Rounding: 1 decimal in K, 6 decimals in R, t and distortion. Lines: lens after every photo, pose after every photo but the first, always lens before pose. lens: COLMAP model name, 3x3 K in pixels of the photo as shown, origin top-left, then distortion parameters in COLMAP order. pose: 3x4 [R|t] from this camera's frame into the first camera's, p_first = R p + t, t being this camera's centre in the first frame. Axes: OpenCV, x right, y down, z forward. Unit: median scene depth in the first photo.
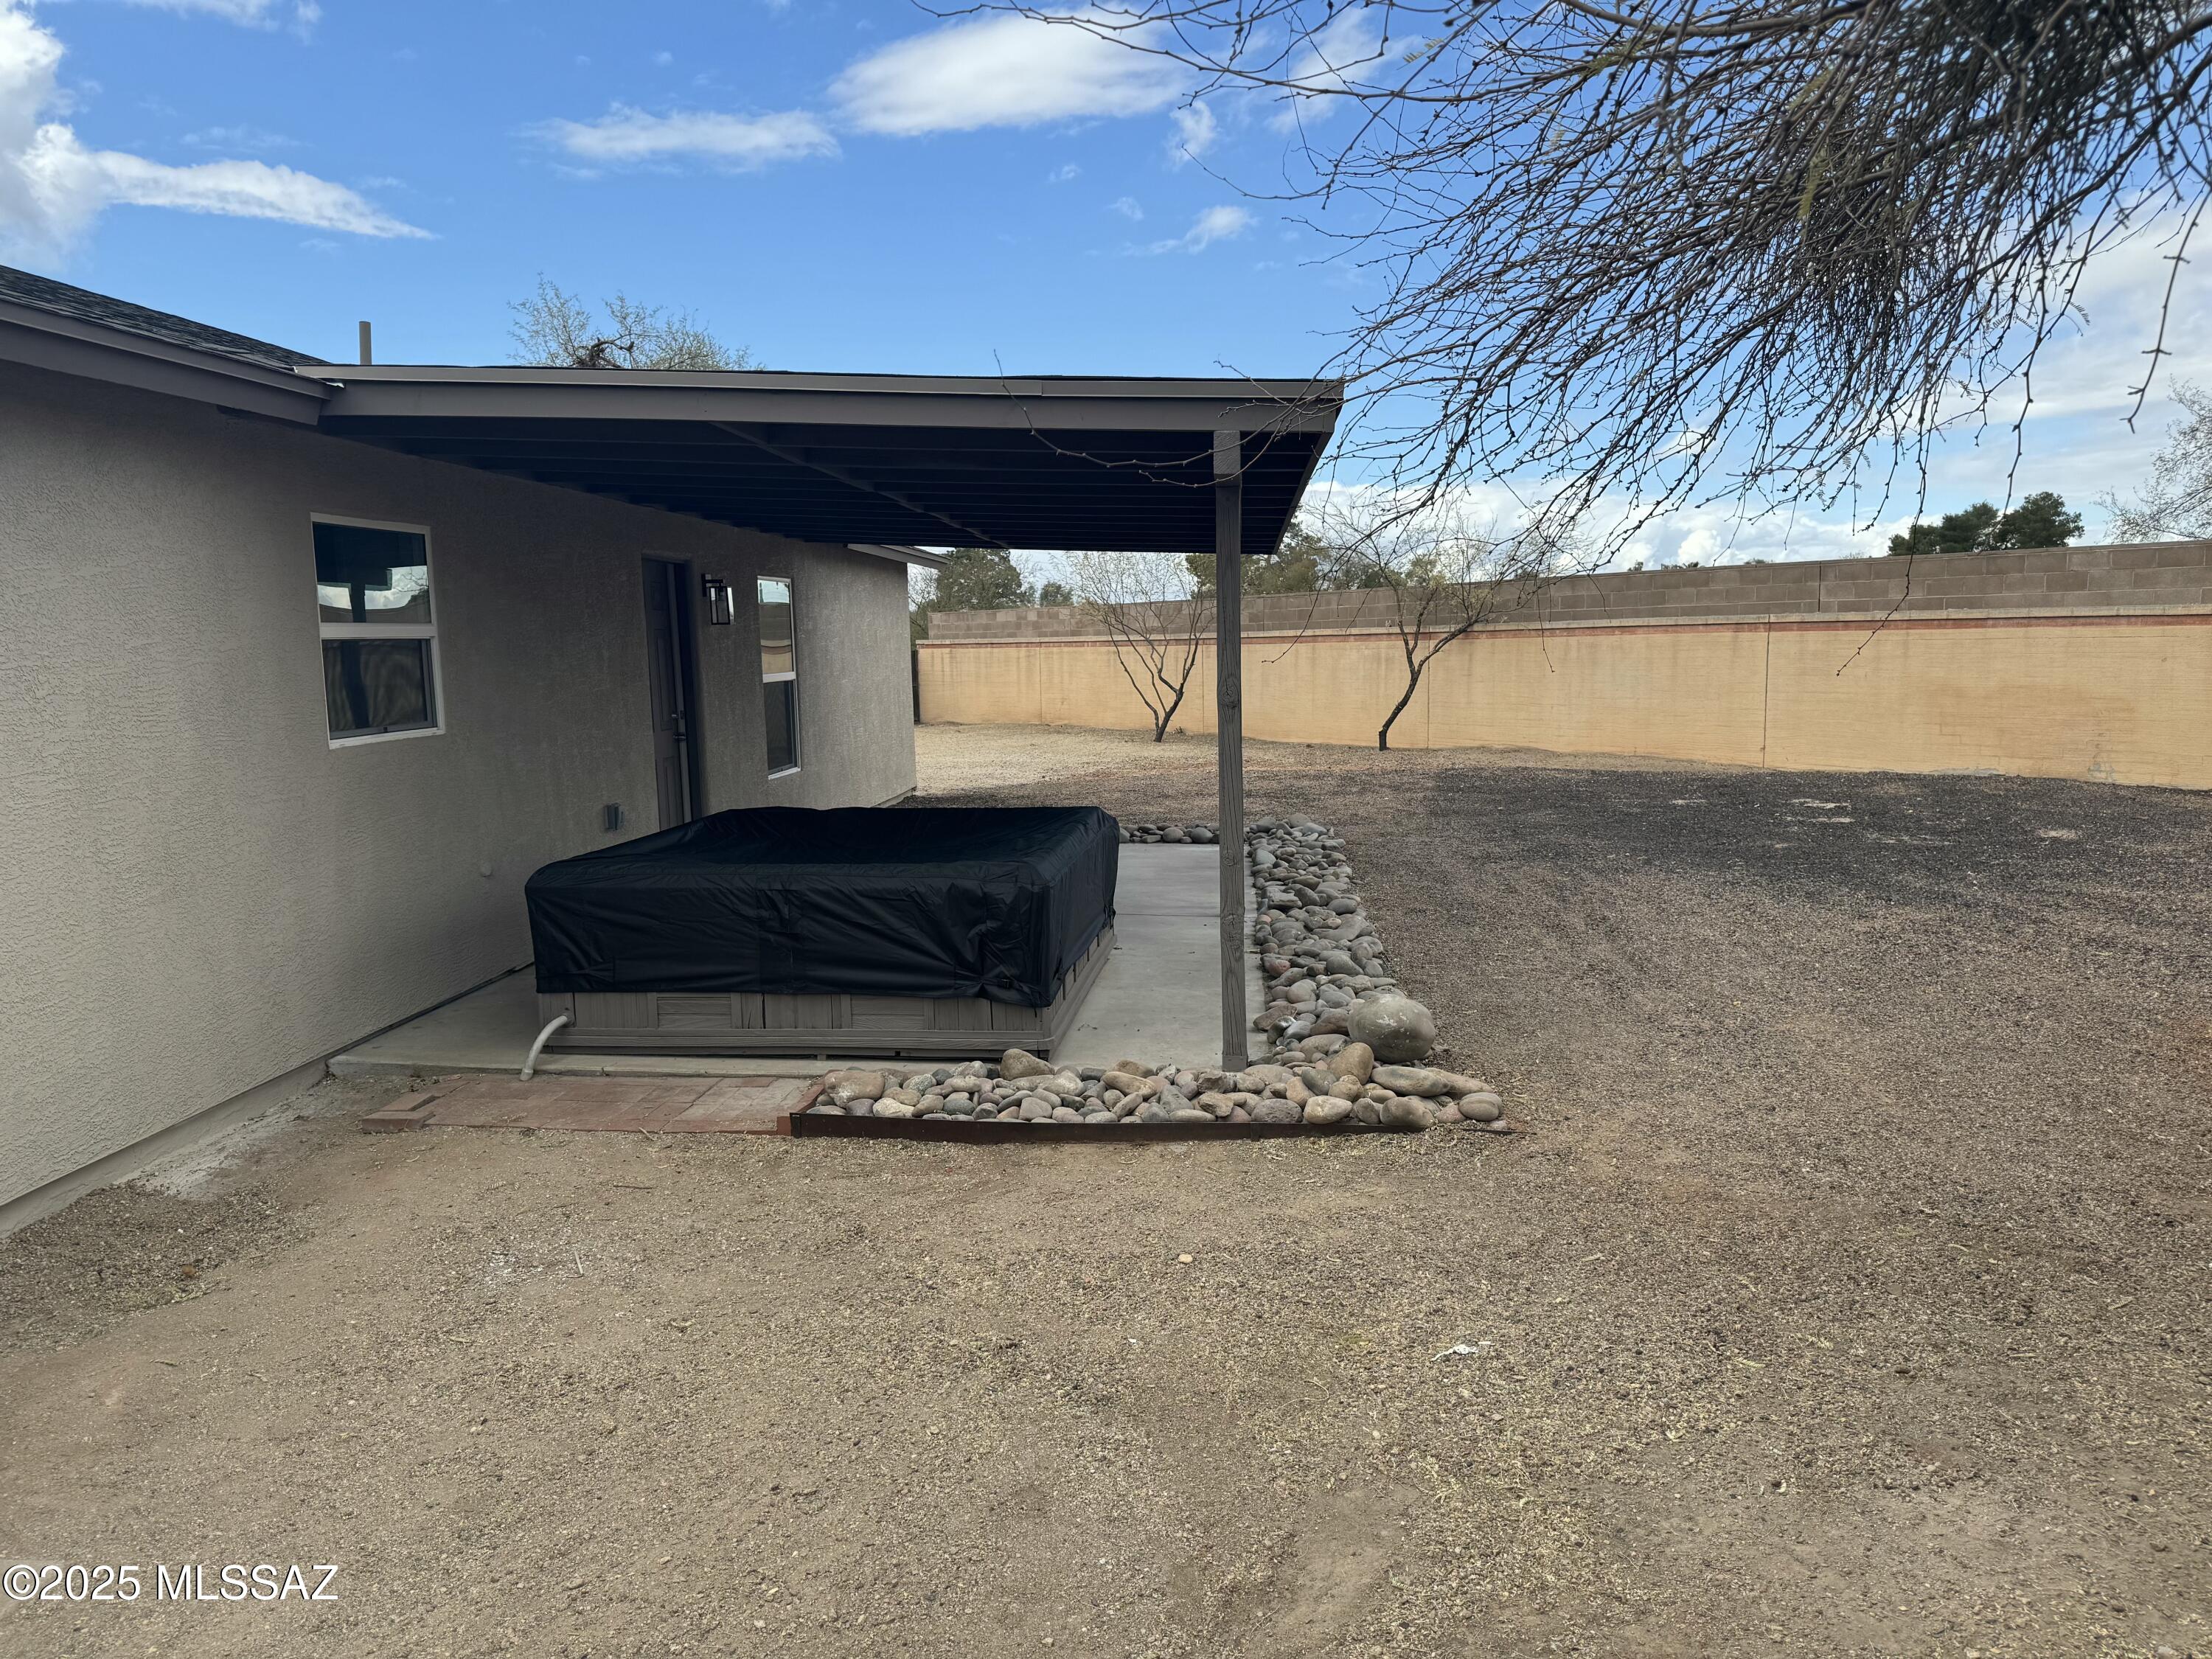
lens RADIAL K [[1544.6, 0, 1097.0], [0, 1544.6, 828.9], [0, 0, 1]] dist [0.039013, -0.060959]
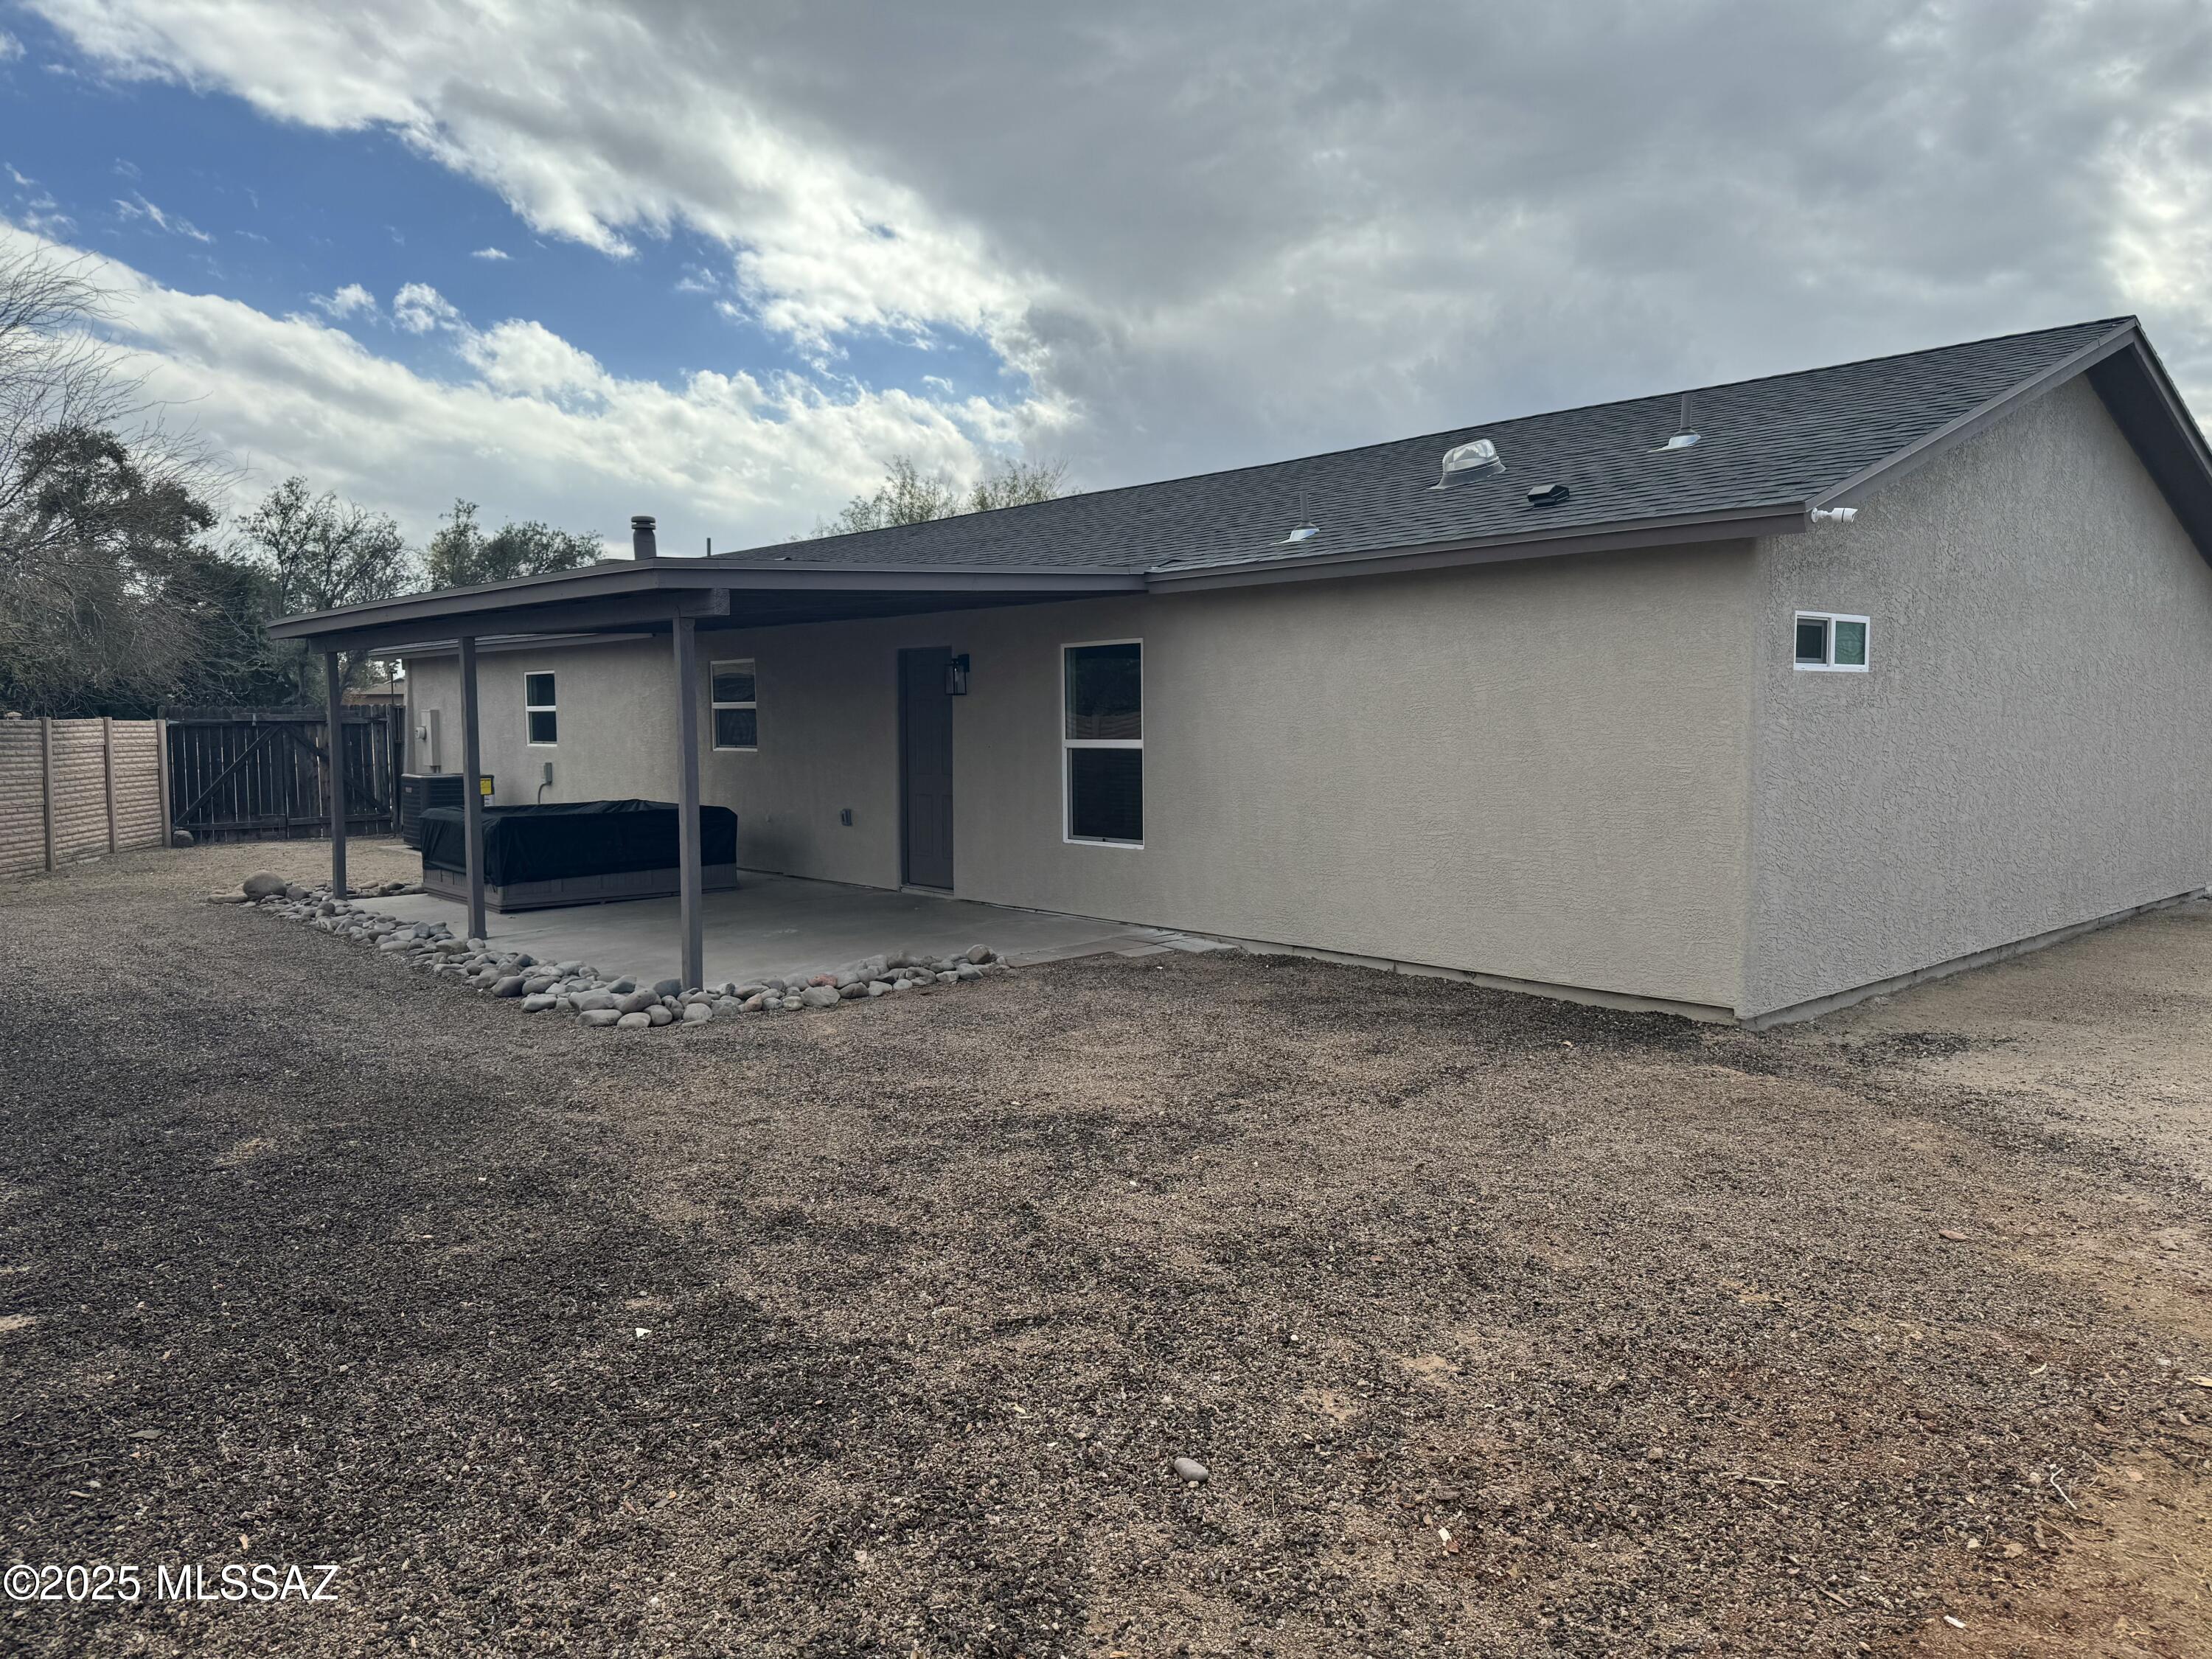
lens RADIAL K [[1544.6, 0, 1097.0], [0, 1544.6, 828.9], [0, 0, 1]] dist [0.039013, -0.060959]
pose [[-0.687892, 0.080485, -0.721336, 0.874000], [-0.068432, 0.982214, 0.174853, -0.385756], [0.722580, 0.169643, -0.670149, 2.955775]]
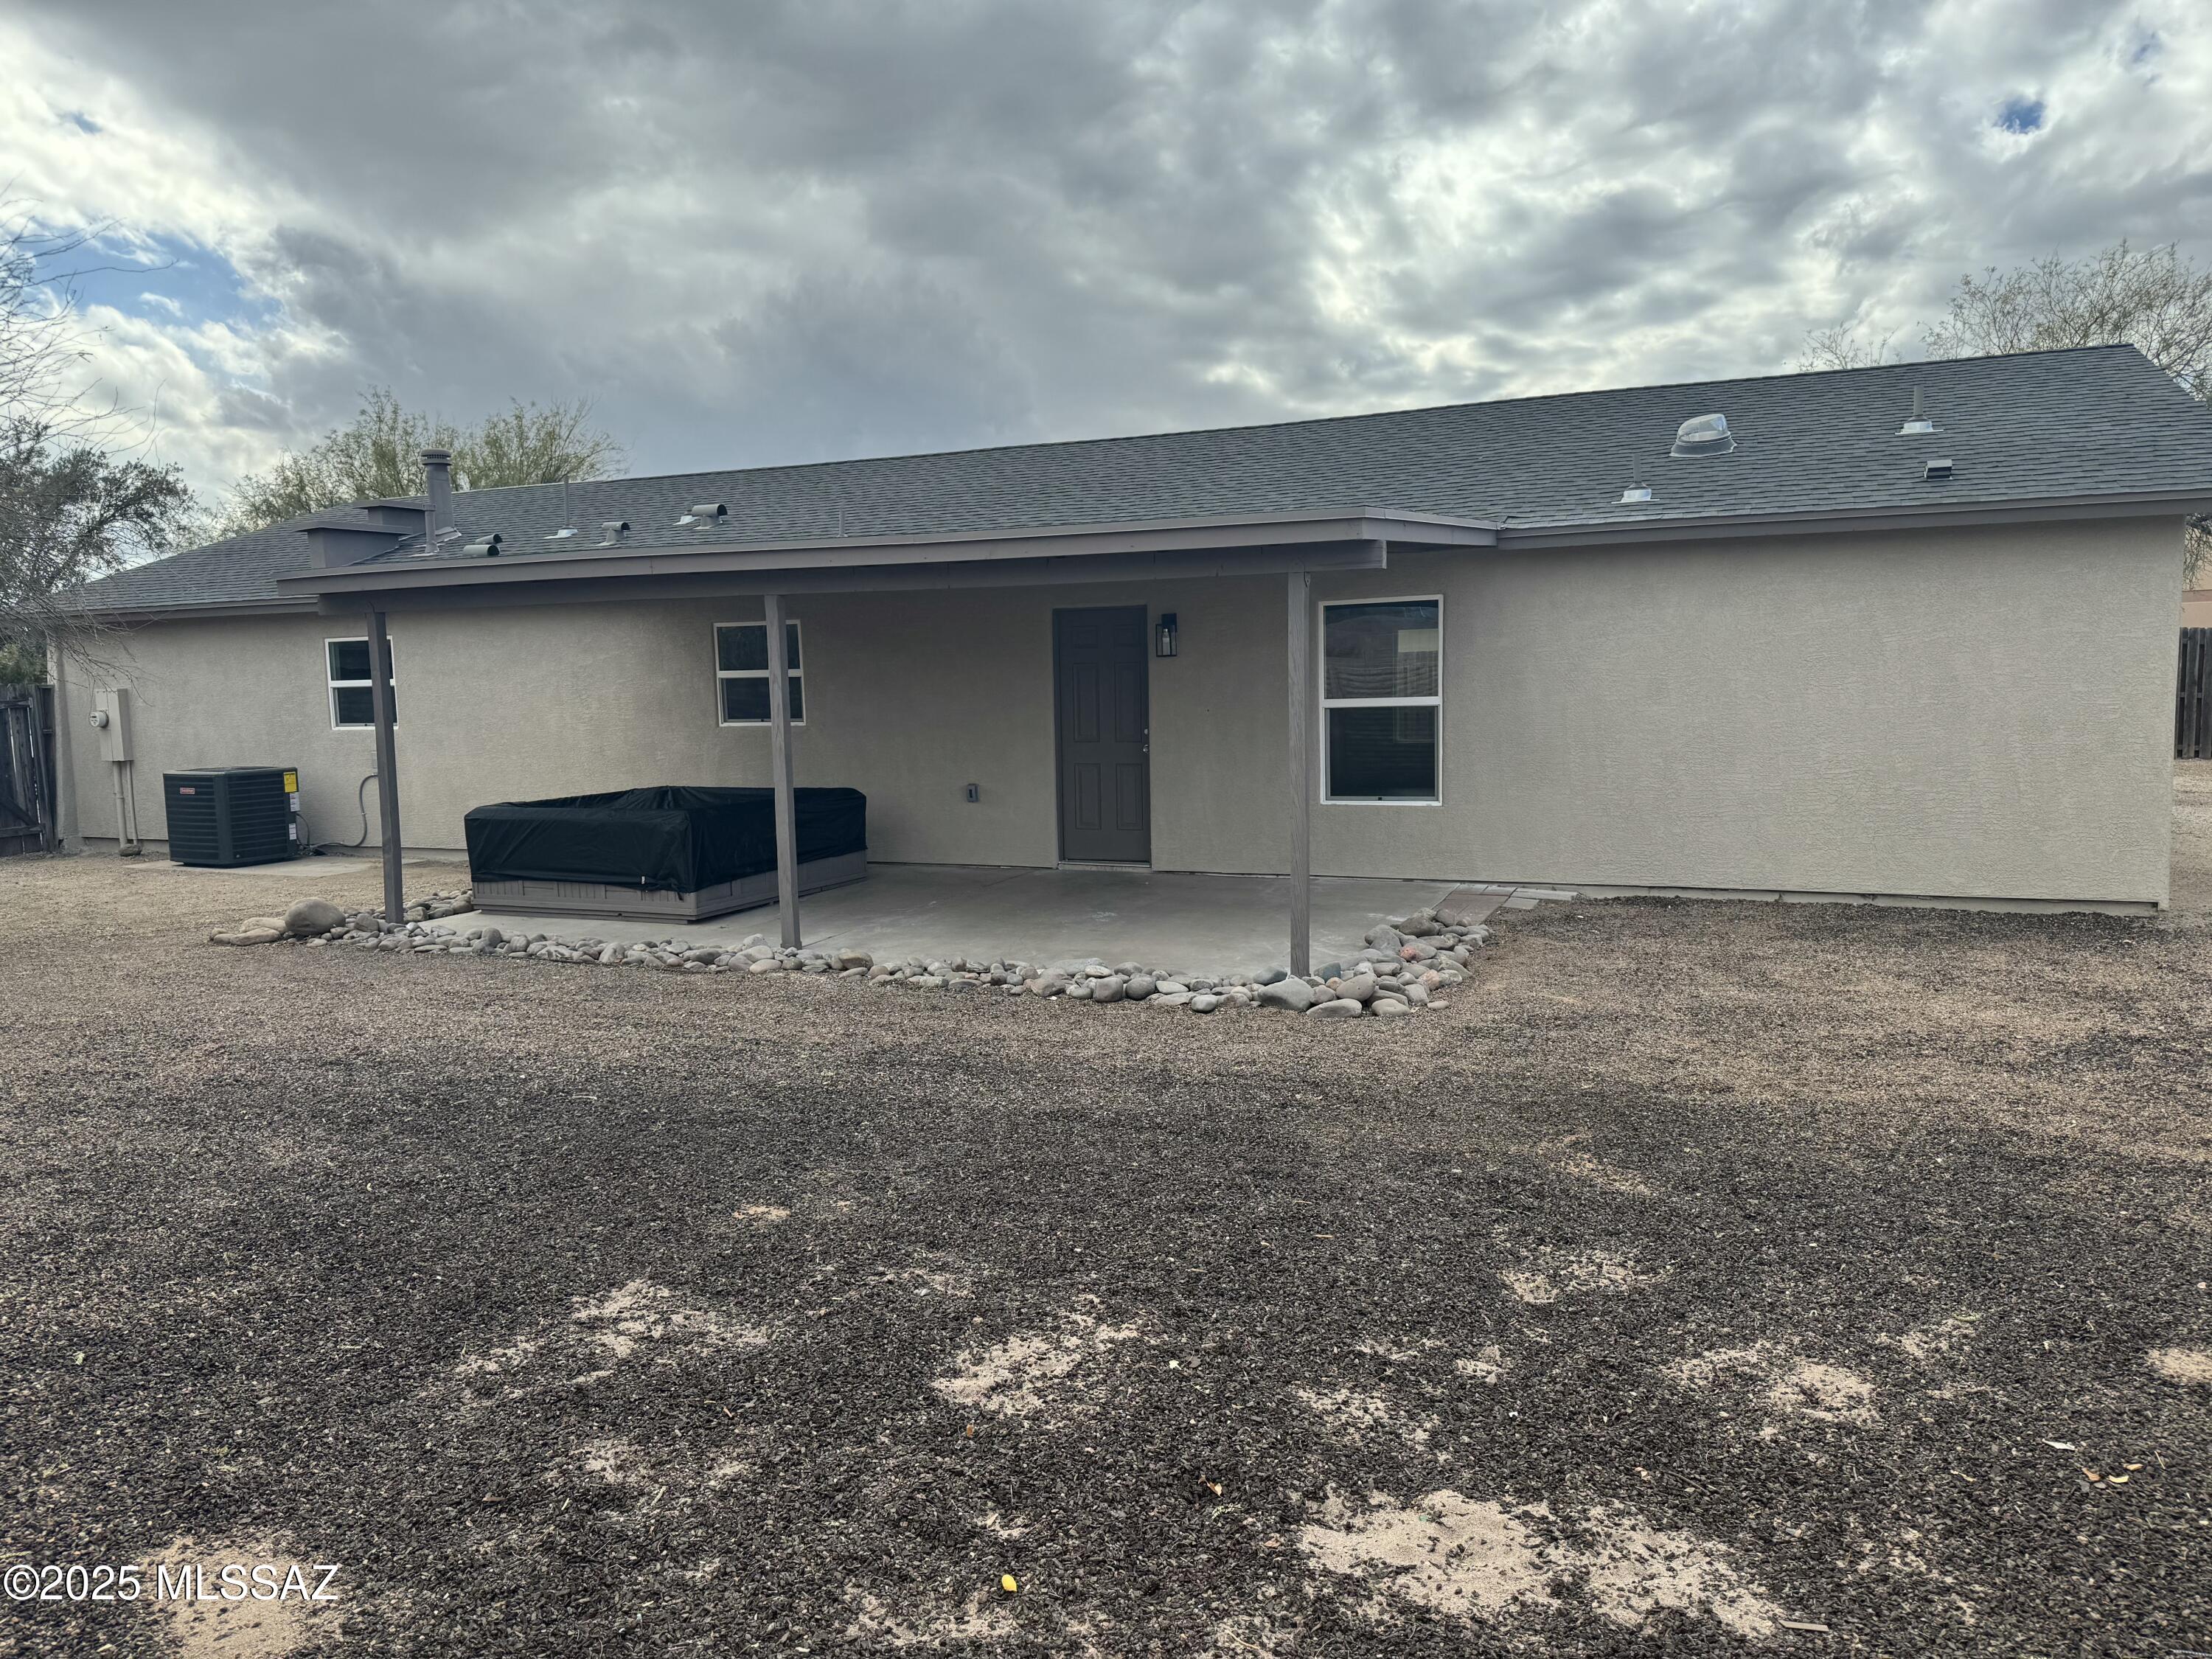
lens RADIAL K [[1544.6, 0, 1097.0], [0, 1544.6, 828.9], [0, 0, 1]] dist [0.039013, -0.060959]
pose [[-0.319682, 0.125138, -0.939225, 1.349133], [-0.087097, 0.983163, 0.160637, -0.288015], [0.943513, 0.133156, -0.303400, 2.032090]]
